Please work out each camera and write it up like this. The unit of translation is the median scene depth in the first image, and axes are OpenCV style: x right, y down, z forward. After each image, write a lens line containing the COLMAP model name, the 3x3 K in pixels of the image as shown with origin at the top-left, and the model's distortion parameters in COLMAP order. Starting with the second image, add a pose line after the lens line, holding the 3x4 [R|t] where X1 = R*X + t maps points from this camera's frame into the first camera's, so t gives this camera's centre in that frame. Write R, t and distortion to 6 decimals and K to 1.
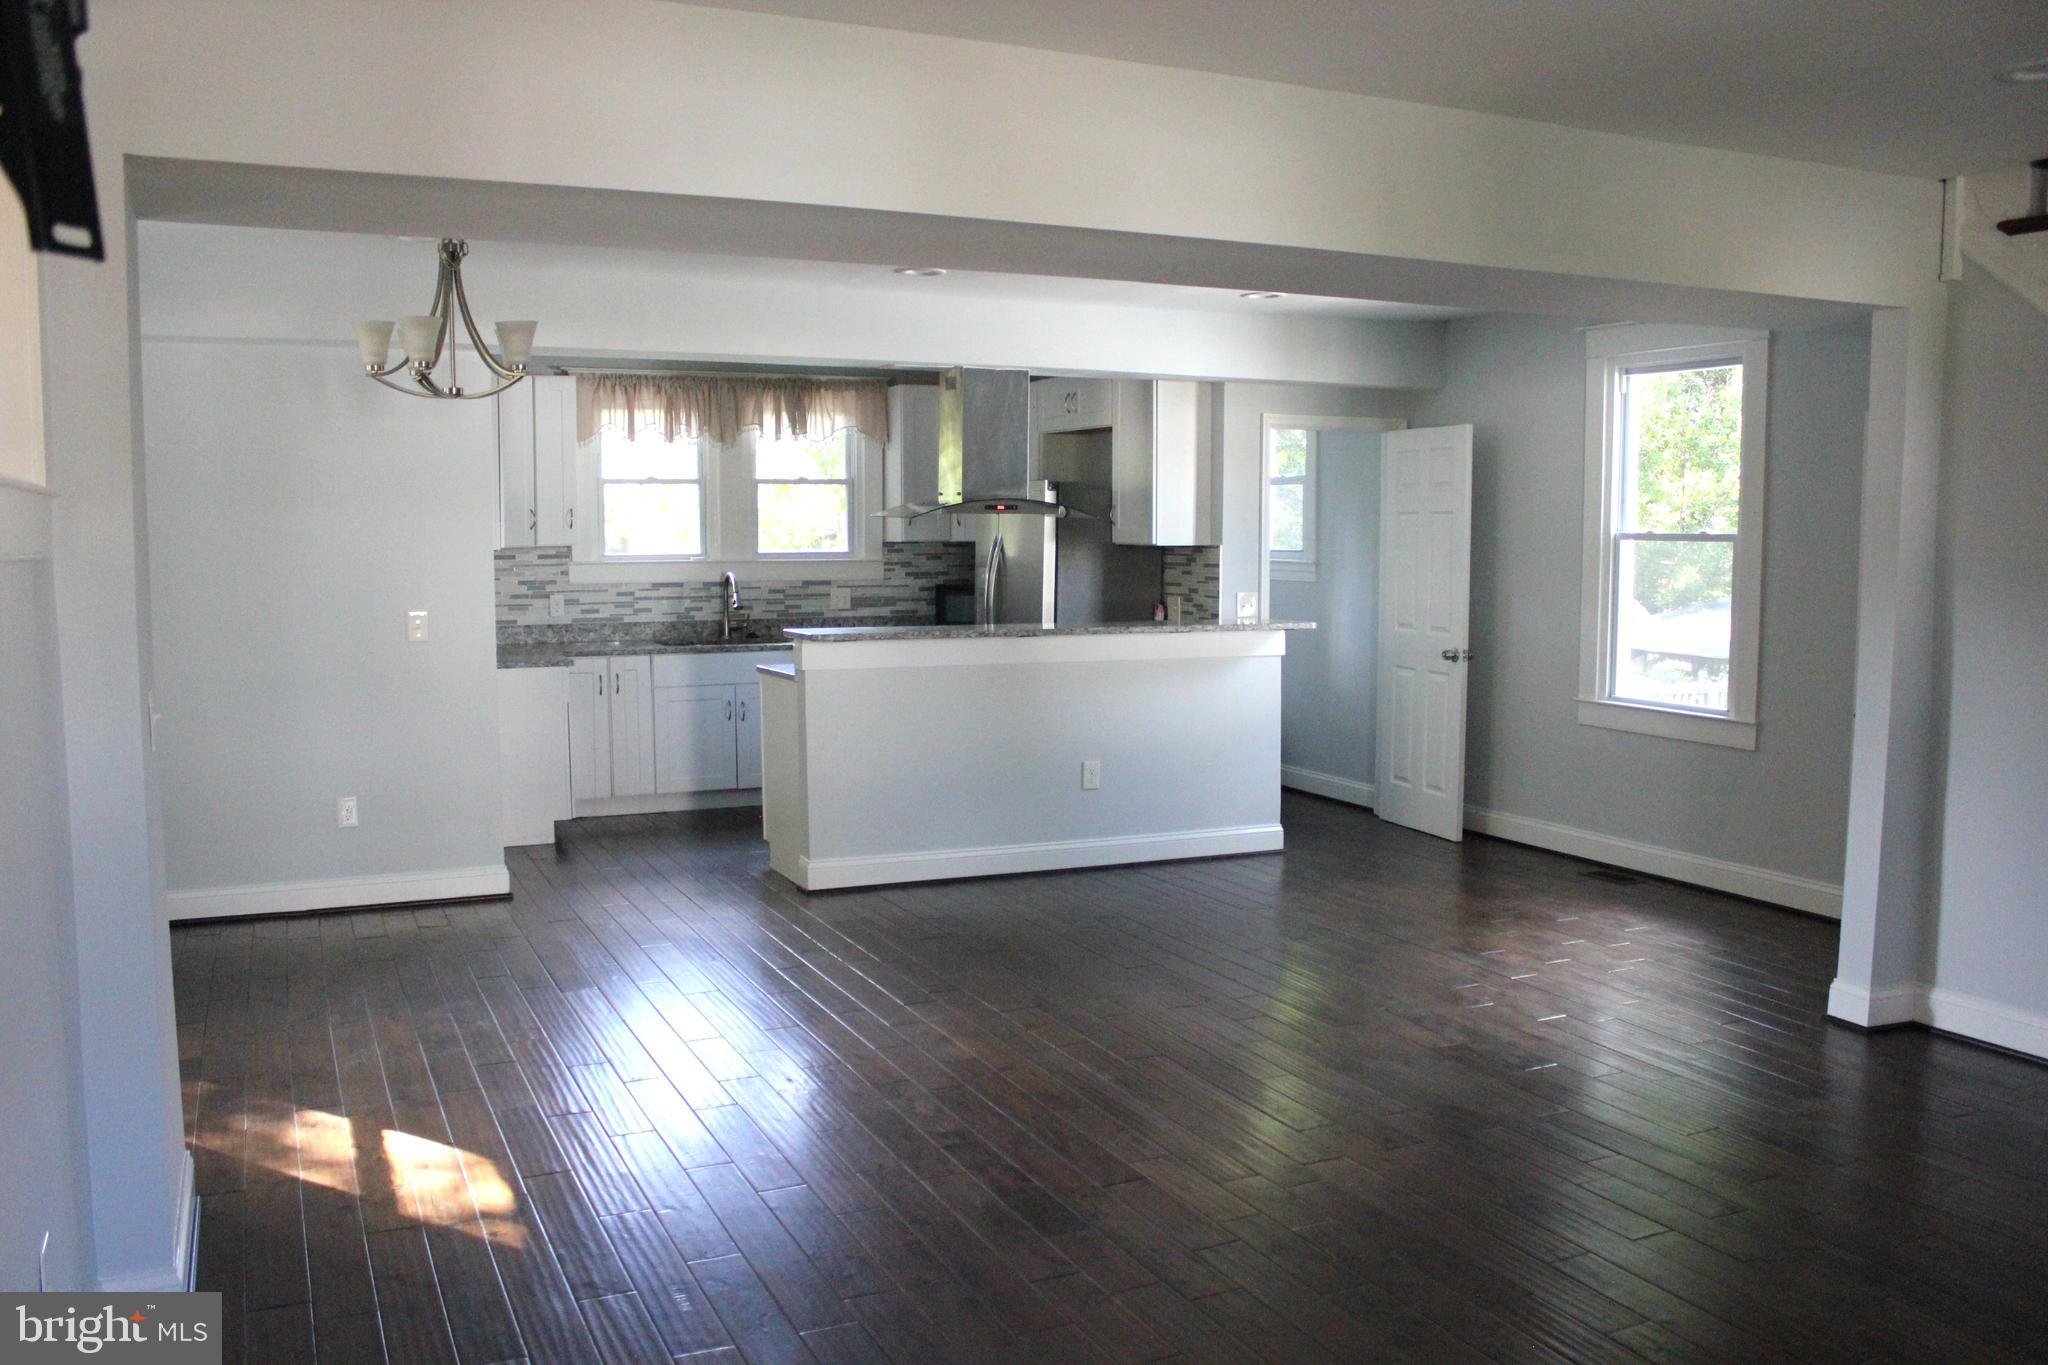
lens RADIAL K [[1714.1, 0, 1042.0], [0, 1714.1, 696.8], [0, 0, 1]] dist [-0.158826, 0.146541]
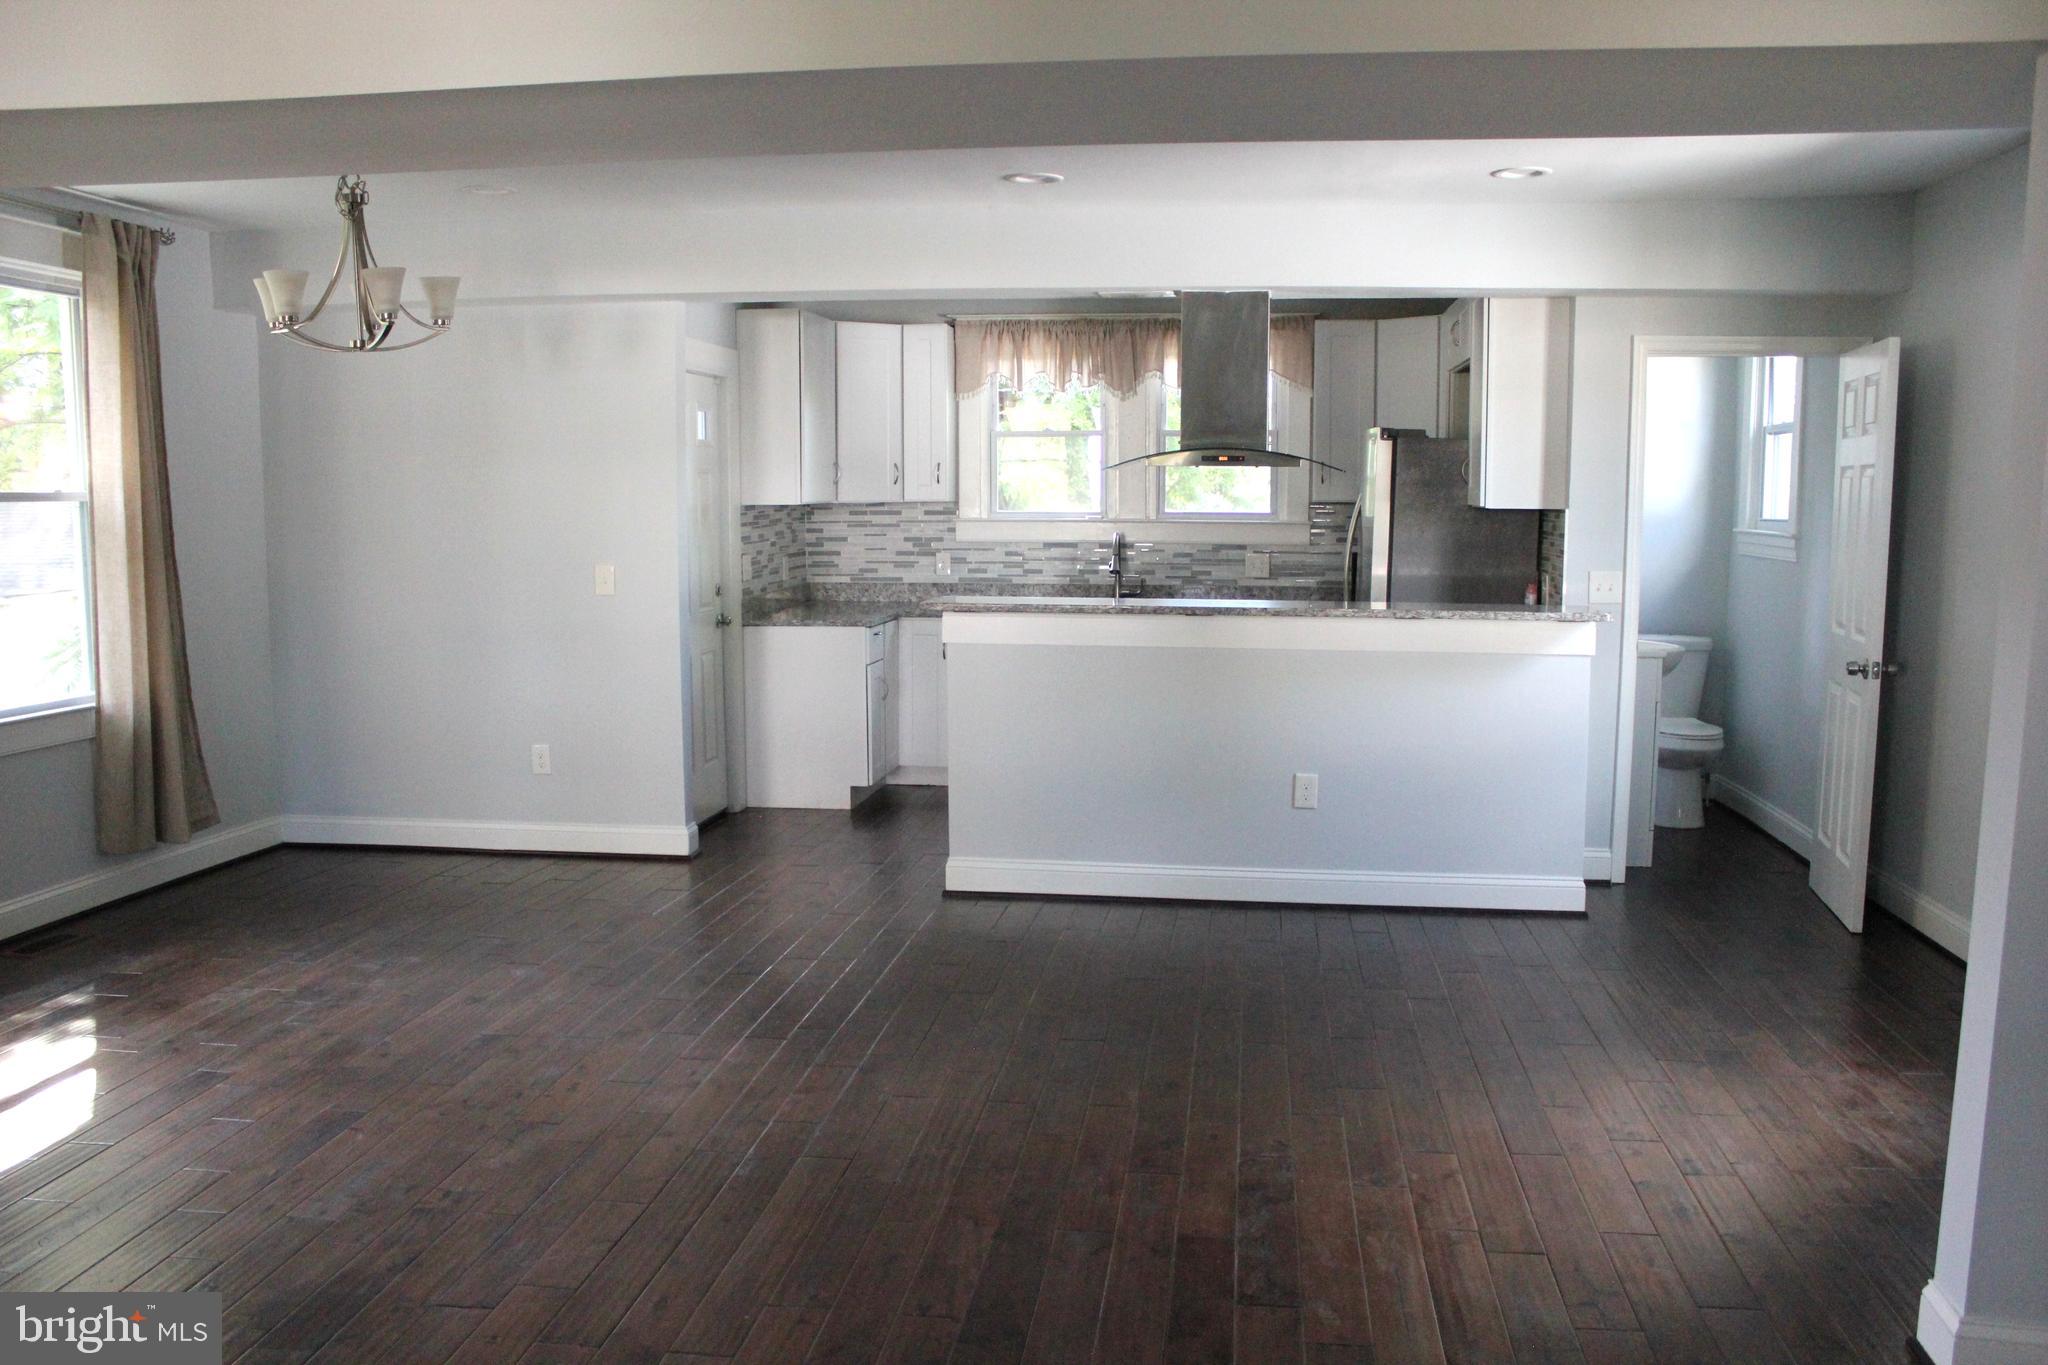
lens RADIAL K [[1714.1, 0, 1031.3], [0, 1714.1, 688.9], [0, 0, 1]] dist [-0.158826, 0.146541]
pose [[0.848062, 0.063735, -0.526050, 0.142051], [-0.055564, 0.997963, 0.031335, -0.008400], [0.526975, 0.002655, 0.849876, 0.104518]]
